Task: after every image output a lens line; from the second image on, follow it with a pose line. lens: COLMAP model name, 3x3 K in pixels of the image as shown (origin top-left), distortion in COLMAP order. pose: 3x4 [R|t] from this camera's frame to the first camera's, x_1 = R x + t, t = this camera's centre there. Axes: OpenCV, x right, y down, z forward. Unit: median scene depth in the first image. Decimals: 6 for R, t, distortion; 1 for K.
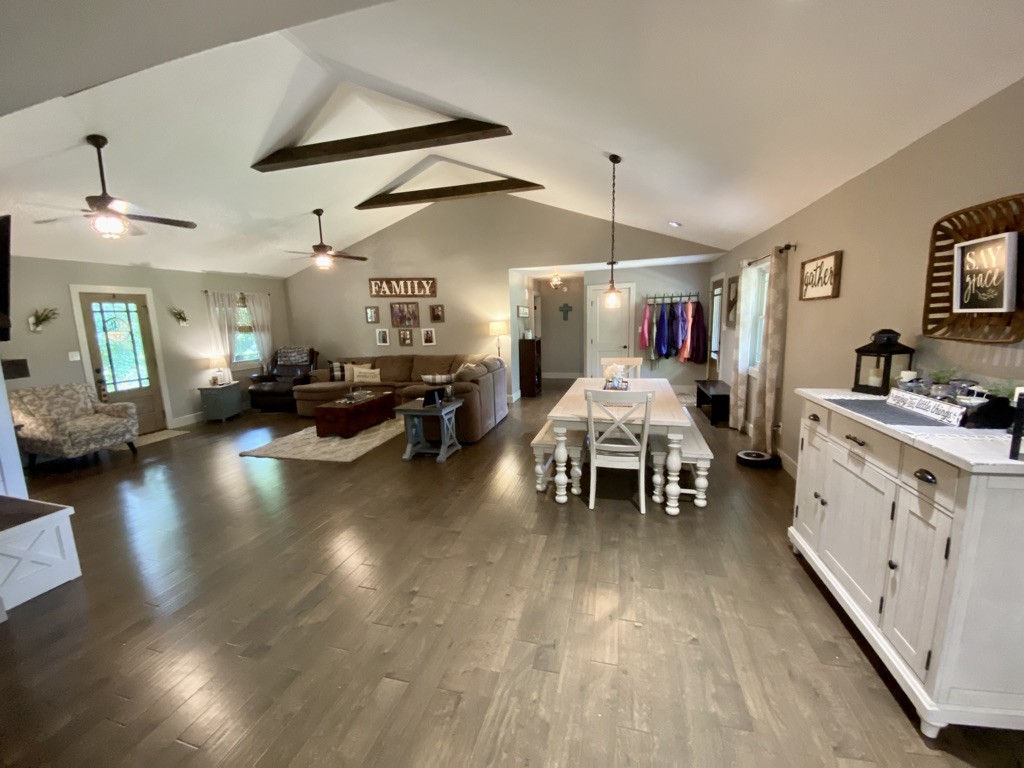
lens RADIAL K [[409.9, 0, 512.0], [0, 409.9, 384.0], [0, 0, 1]] dist [0.031140, -0.027429]
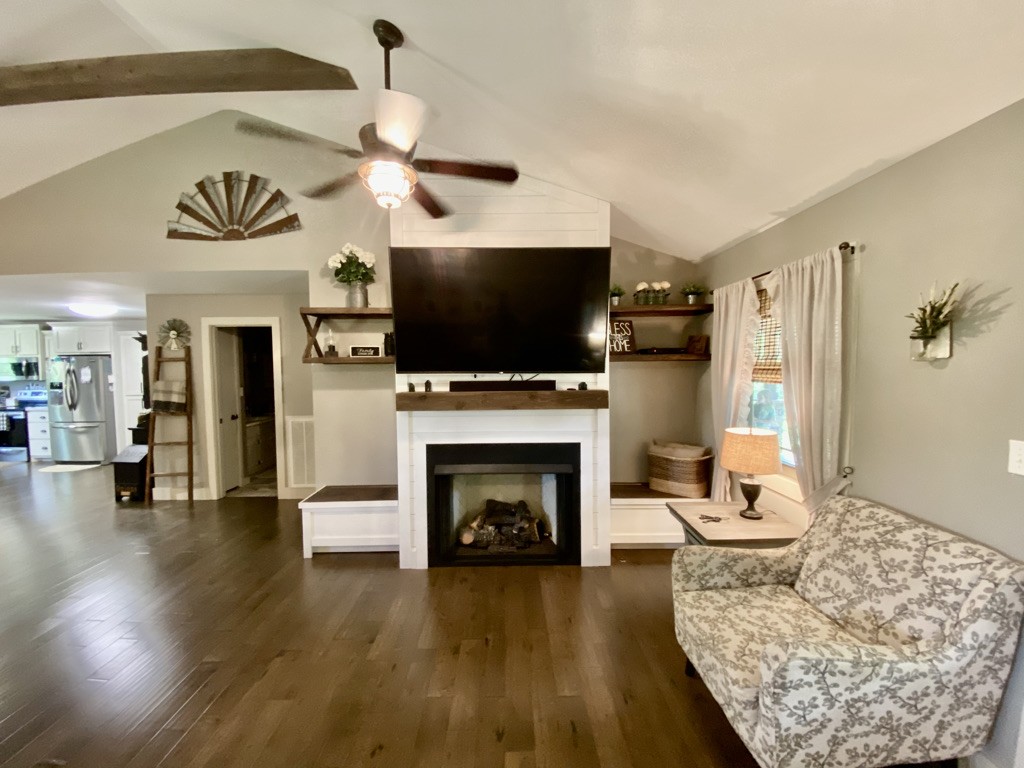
lens RADIAL K [[409.9, 0, 512.0], [0, 409.9, 384.0], [0, 0, 1]] dist [0.031140, -0.027429]
pose [[-0.960467, 0.049523, -0.273955, -0.508988], [-0.007667, 0.978972, 0.203849, -0.121113], [0.278290, 0.197891, -0.939891, 0.843870]]
